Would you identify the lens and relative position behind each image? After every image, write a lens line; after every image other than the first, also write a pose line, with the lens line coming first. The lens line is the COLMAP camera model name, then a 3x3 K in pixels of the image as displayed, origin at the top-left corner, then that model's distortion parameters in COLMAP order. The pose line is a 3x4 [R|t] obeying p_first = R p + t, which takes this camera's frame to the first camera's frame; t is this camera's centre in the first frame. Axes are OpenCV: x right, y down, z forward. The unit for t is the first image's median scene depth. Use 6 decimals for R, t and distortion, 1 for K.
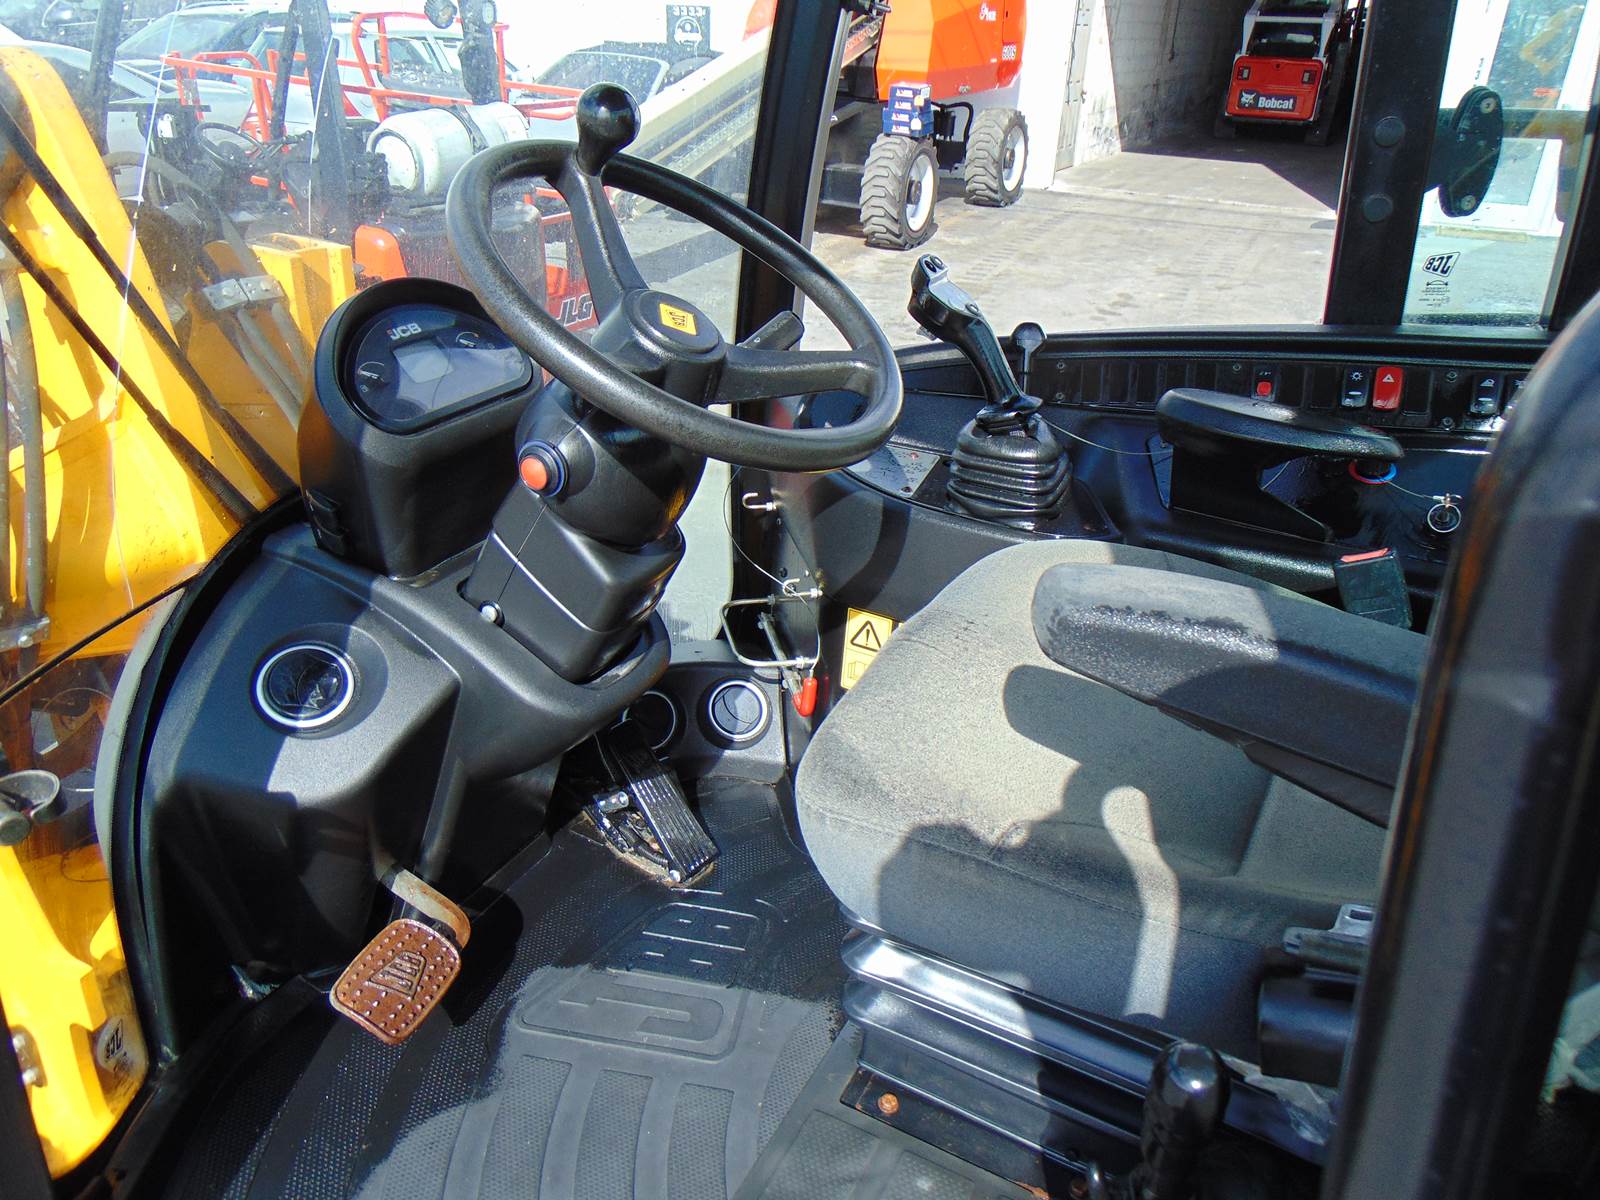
lens RADIAL K [[1202.5, 0, 805.6], [0, 1202.5, 614.1], [0, 0, 1]] dist [-0.034964, 0.067097]
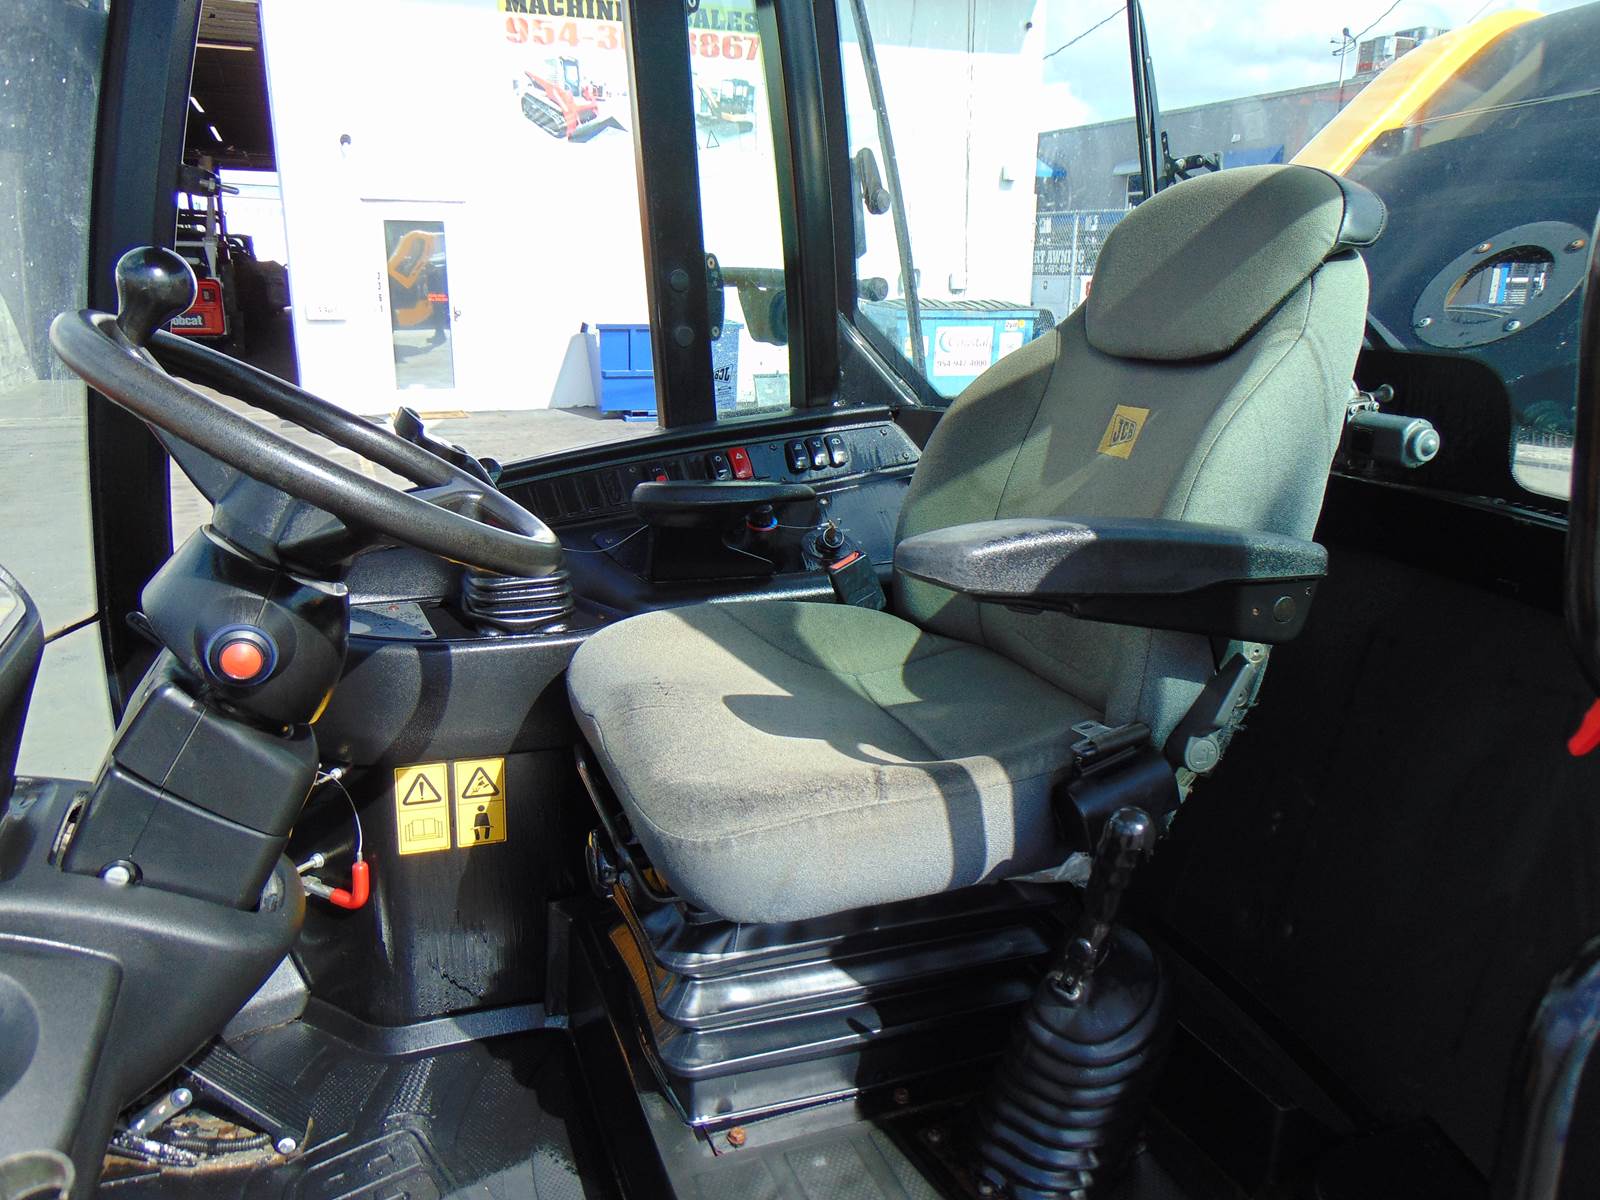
lens RADIAL K [[1194.0, 0, 802.6], [0, 1194.0, 606.0], [0, 0, 1]] dist [-0.034865, 0.080402]
pose [[0.672389, -0.239429, 0.700404, -0.385427], [0.351463, 0.936040, -0.017425, 0.004211], [-0.651434, 0.257882, 0.713534, 0.066234]]
